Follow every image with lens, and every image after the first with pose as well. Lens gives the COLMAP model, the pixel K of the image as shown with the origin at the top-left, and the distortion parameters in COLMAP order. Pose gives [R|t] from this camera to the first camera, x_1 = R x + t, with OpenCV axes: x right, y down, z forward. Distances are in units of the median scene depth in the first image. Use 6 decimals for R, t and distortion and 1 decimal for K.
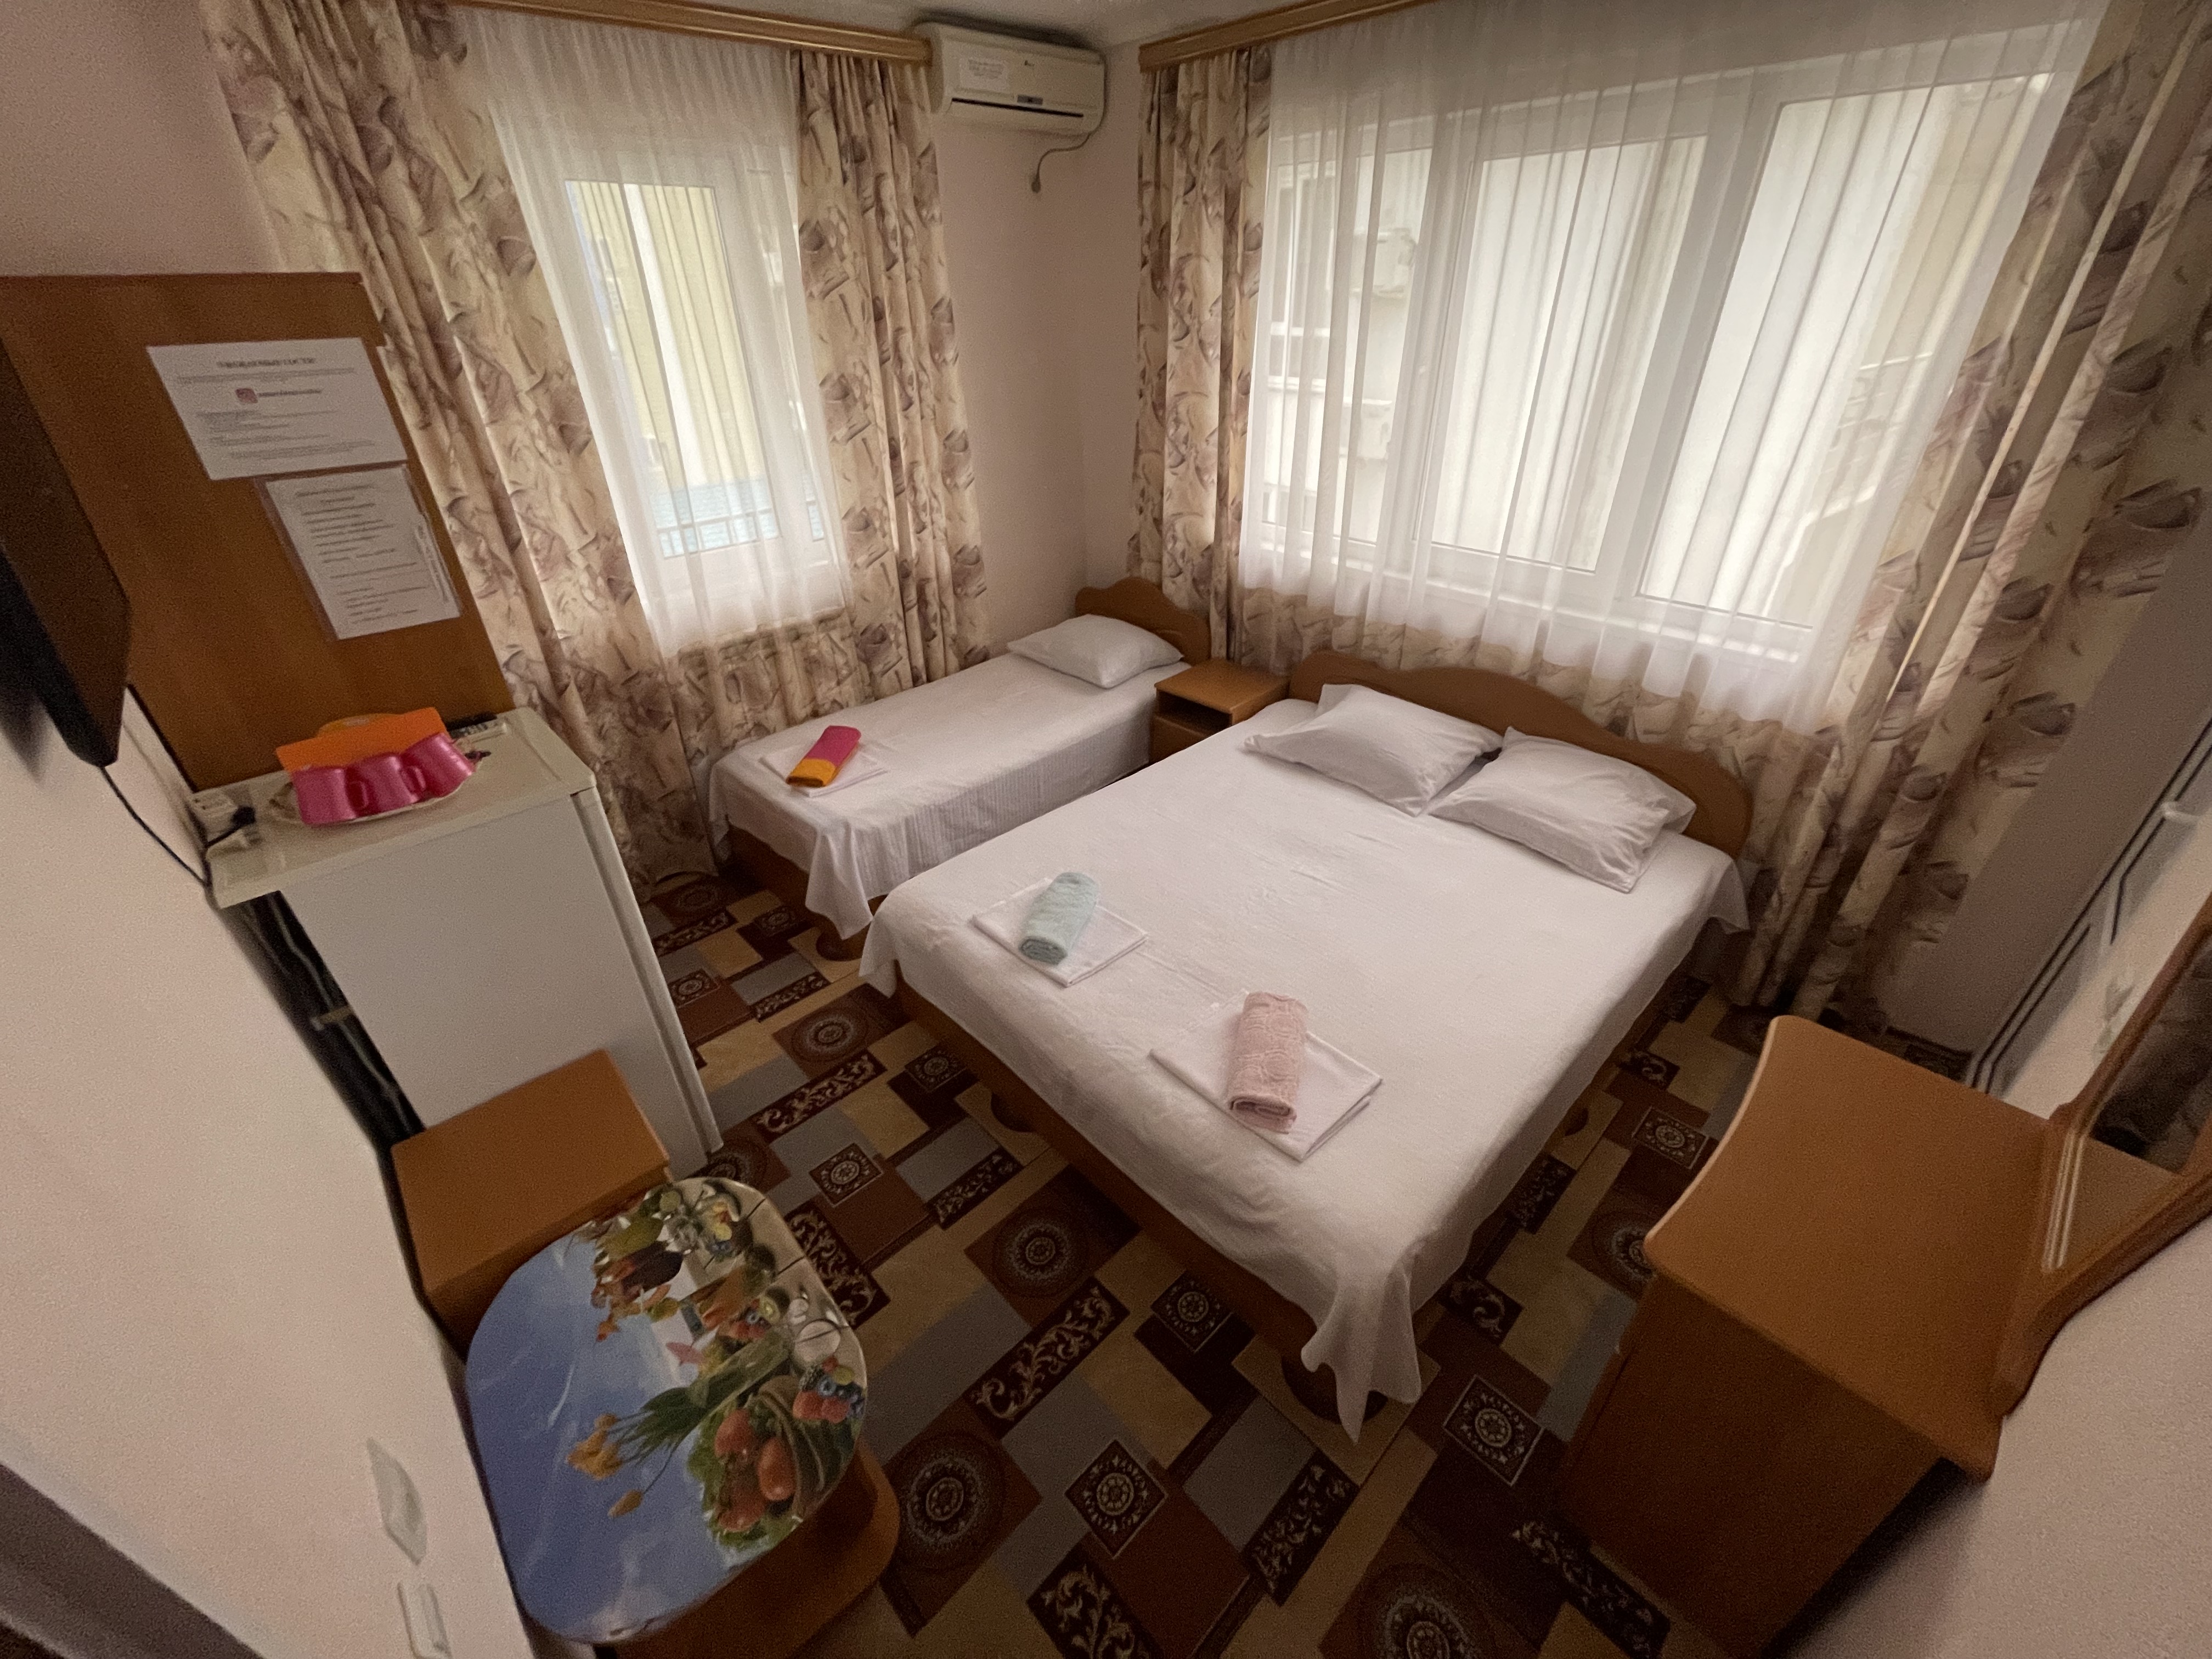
lens RADIAL K [[895.5, 0, 1109.1], [0, 895.5, 831.6], [0, 0, 1]] dist [-0.009611, 0.001226]
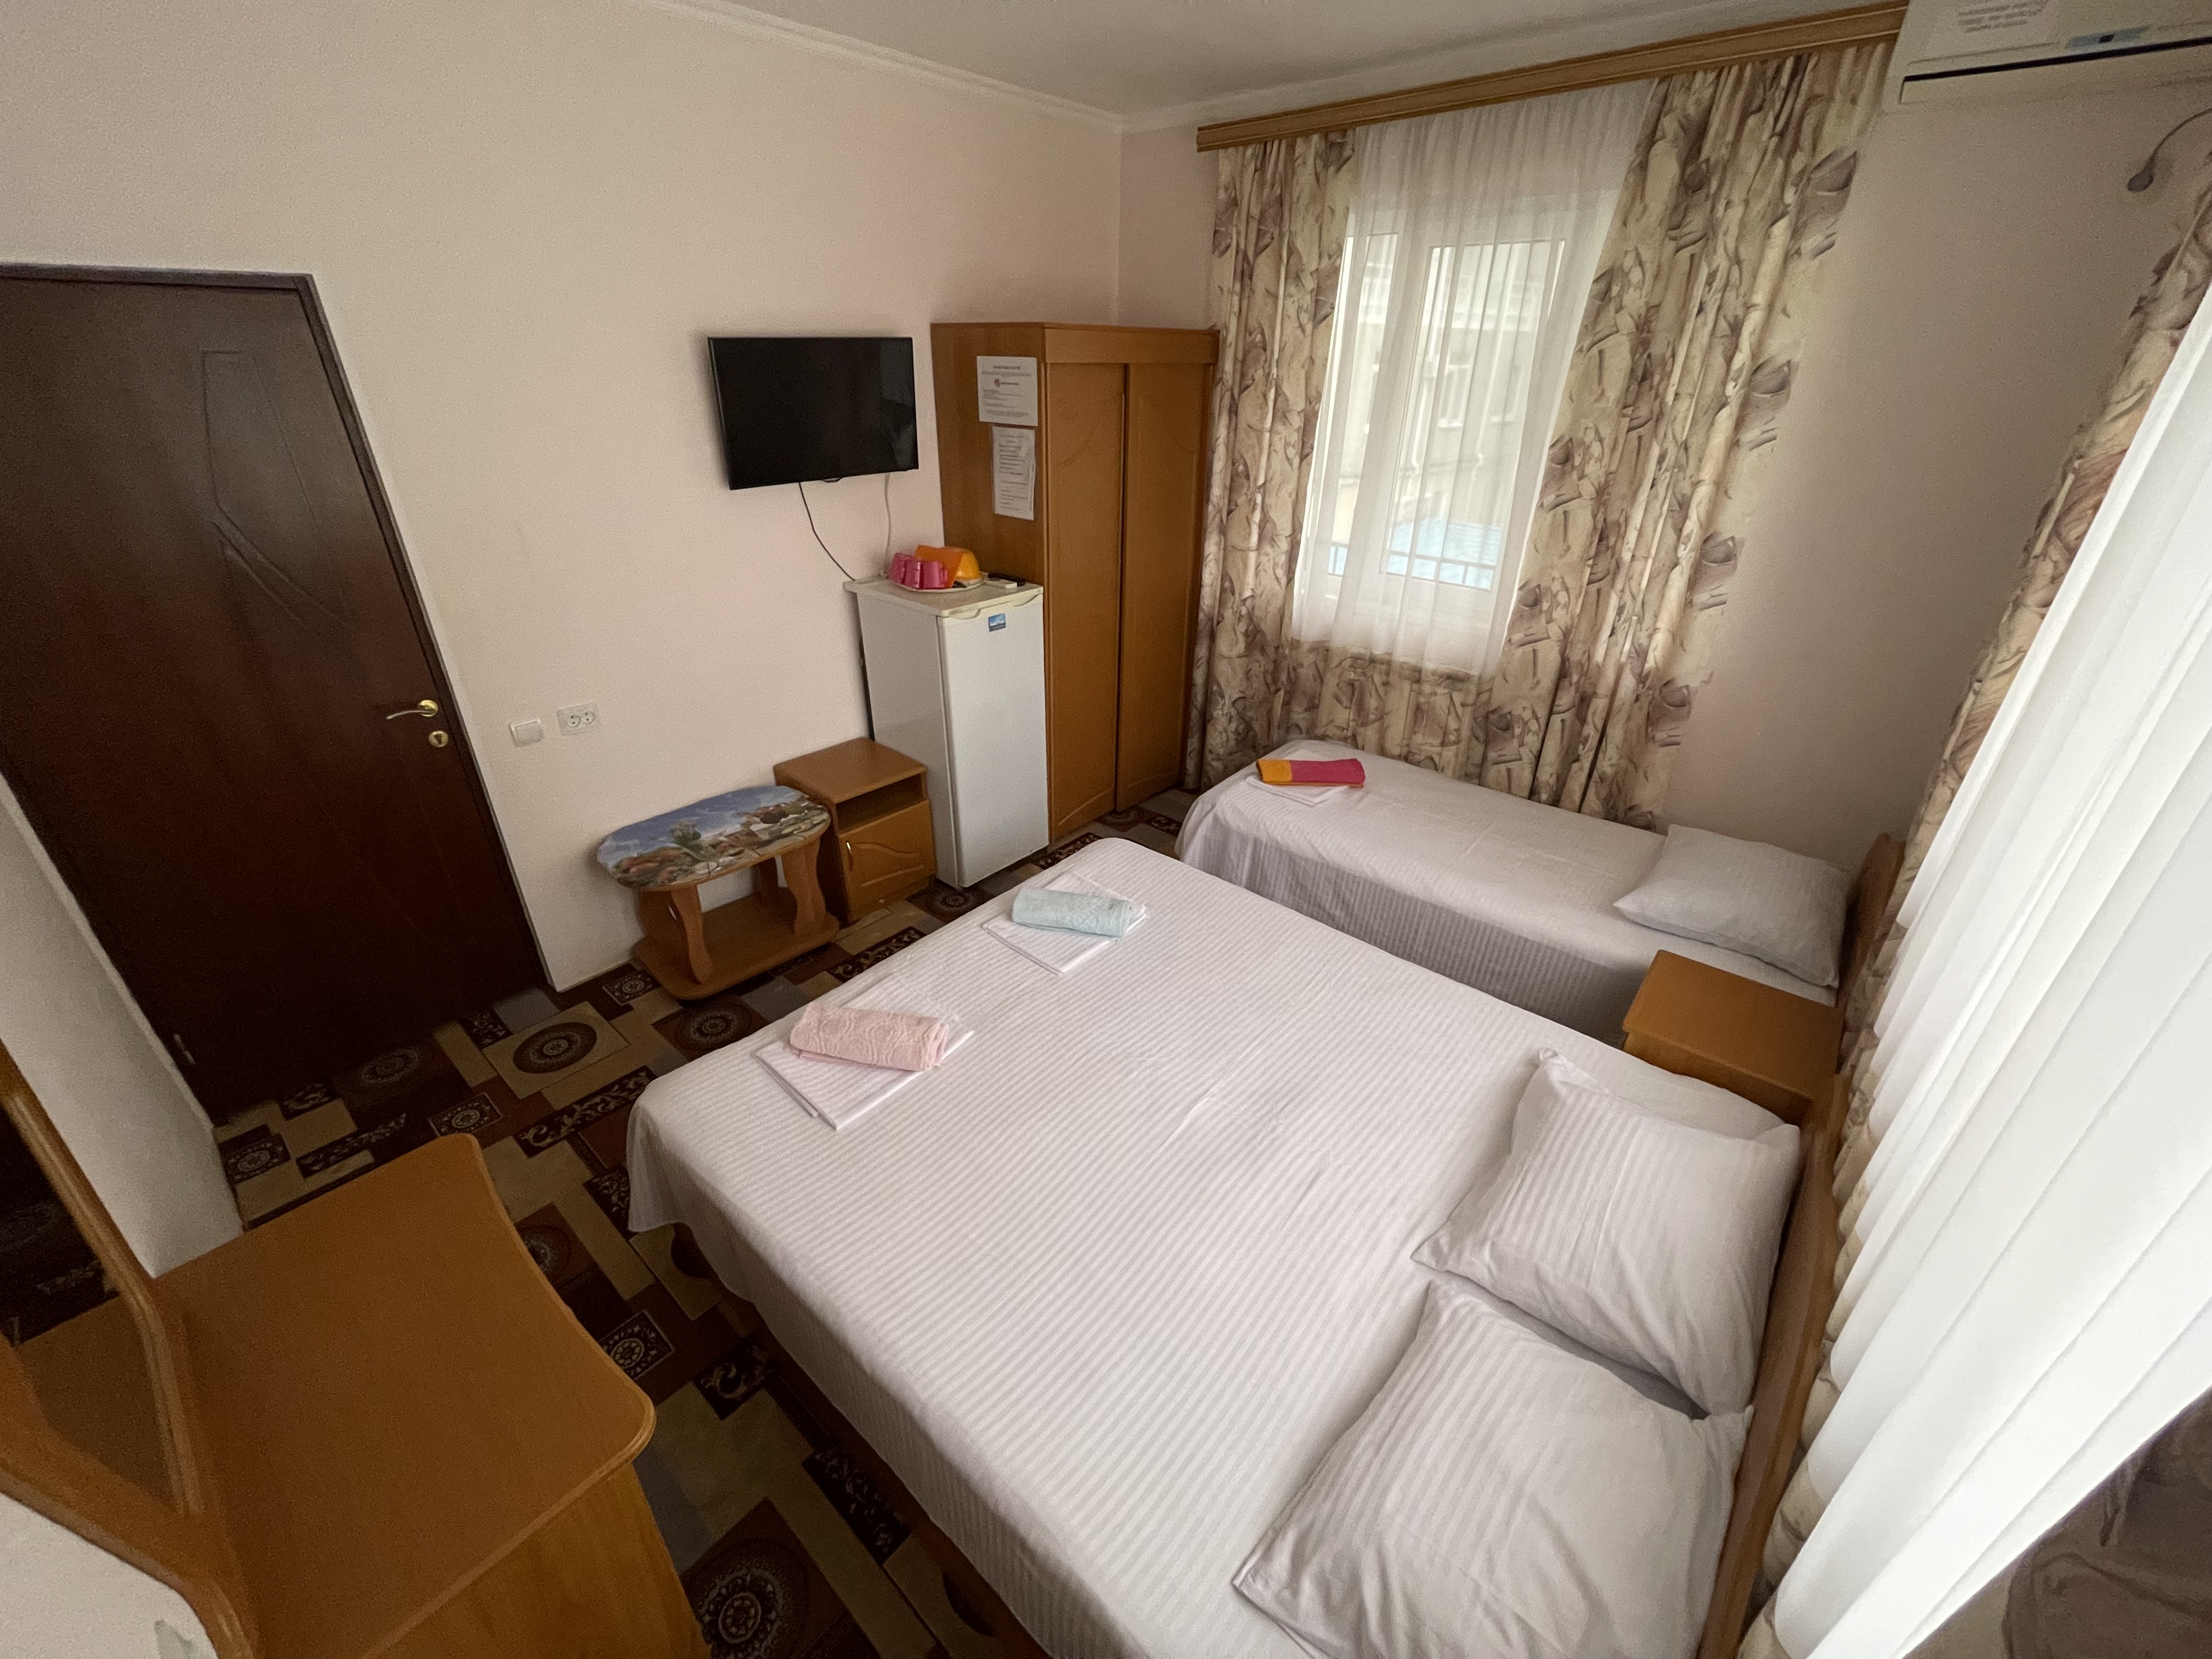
lens RADIAL K [[895.5, 0, 1083.5], [0, 895.5, 829.7], [0, 0, 1]] dist [-0.009611, 0.001226]
pose [[0.075176, 0.490747, -0.868053, 0.575357], [-0.529270, 0.757412, 0.382360, -0.275860], [0.845116, 0.430691, 0.316677, 0.441841]]
